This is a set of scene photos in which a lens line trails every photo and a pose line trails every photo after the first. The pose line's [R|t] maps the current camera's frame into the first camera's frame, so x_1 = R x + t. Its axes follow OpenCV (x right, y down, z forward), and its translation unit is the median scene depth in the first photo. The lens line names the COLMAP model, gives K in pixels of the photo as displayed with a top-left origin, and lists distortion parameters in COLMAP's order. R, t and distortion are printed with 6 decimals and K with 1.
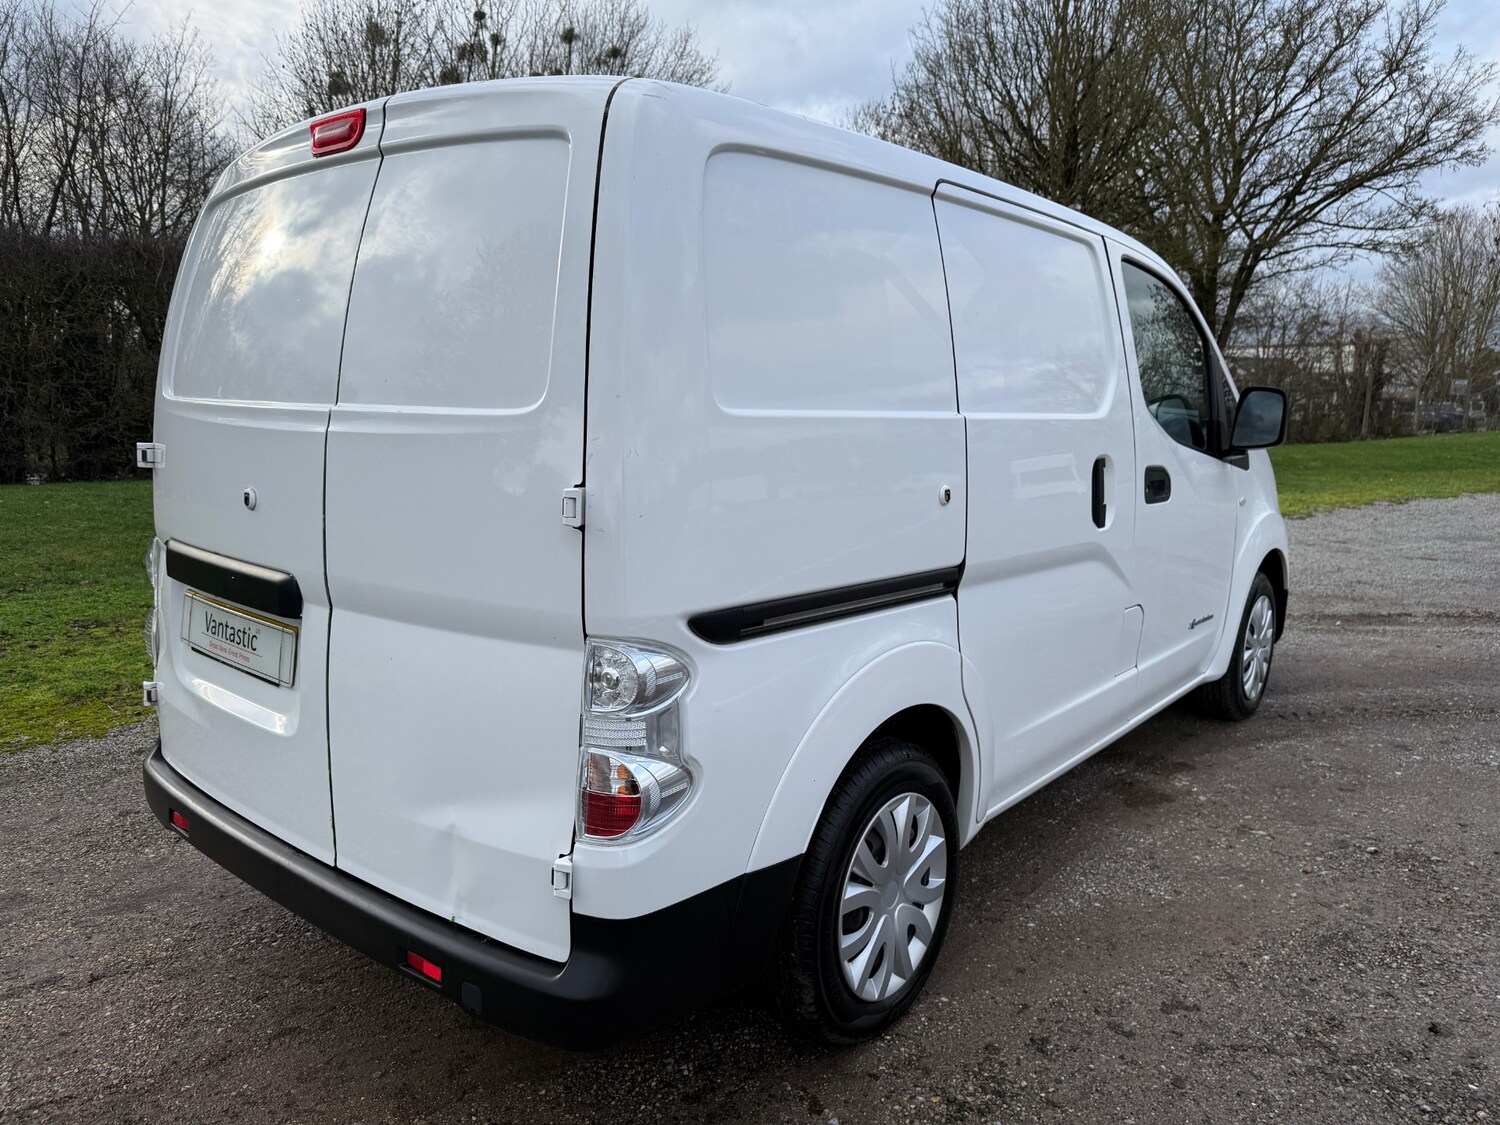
lens RADIAL K [[1096.5, 0, 750.0], [0, 1096.5, 562.5], [0, 0, 1]] dist [0.002090, -0.005458]
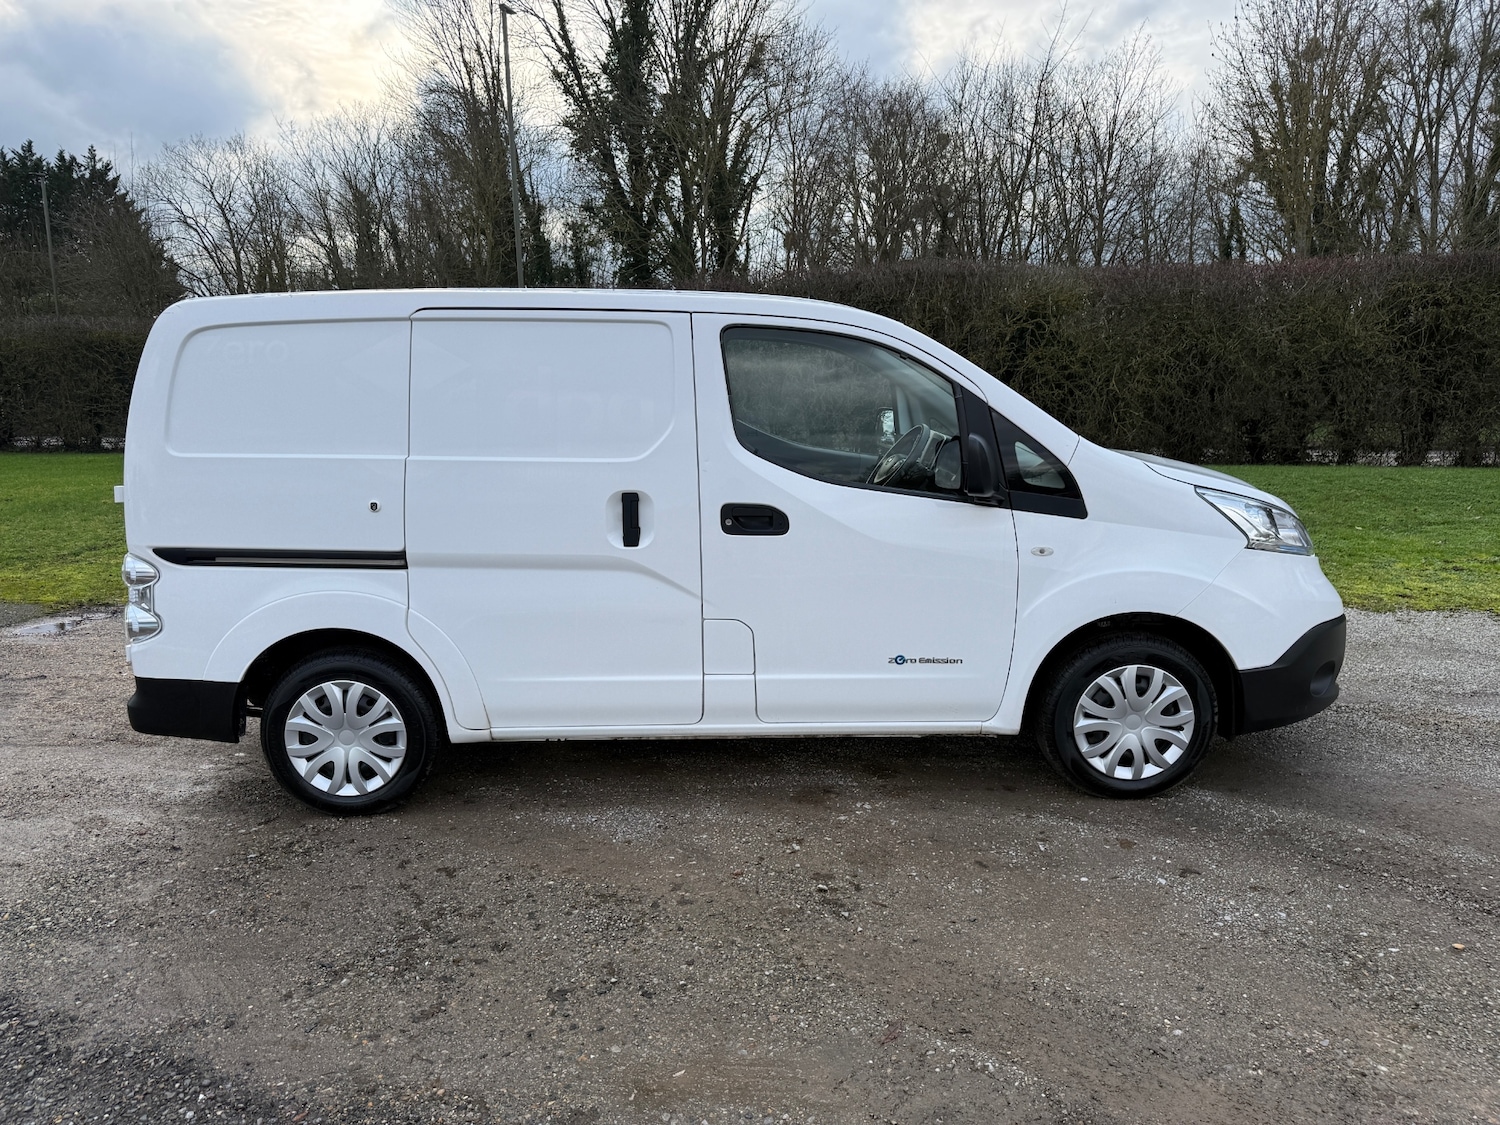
lens RADIAL K [[1091.2, 0, 748.0], [0, 1091.2, 554.3], [0, 0, 1]] dist [0.019884, -0.025847]
pose [[0.621893, 0.113562, -0.774824, 1.400377], [-0.099916, 0.992849, 0.065323, -0.120691], [0.776702, 0.036793, 0.628793, 0.309767]]
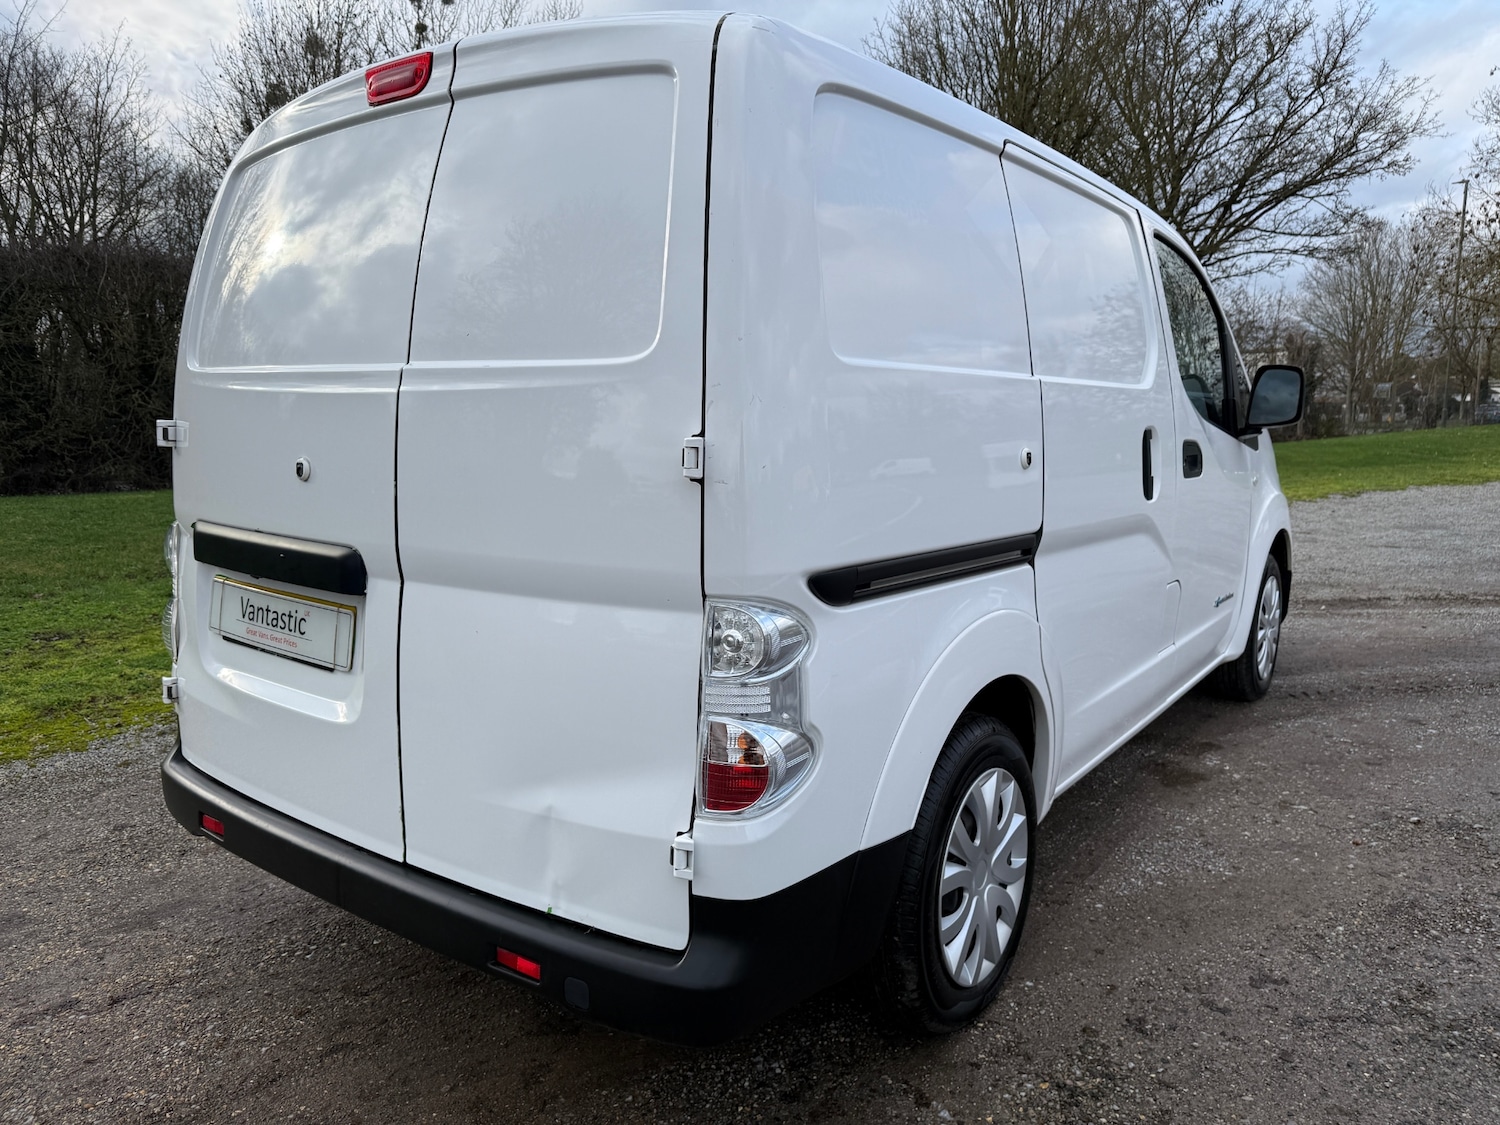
lens RADIAL K [[1096.7, 0, 763.6], [0, 1096.7, 544.4], [0, 0, 1]] dist [-0.000654, -0.002841]
pose [[0.998025, -0.018755, 0.059958, -0.087784], [0.020339, 0.999457, -0.025911, 0.027167], [-0.059440, 0.027079, 0.997865, 0.034967]]
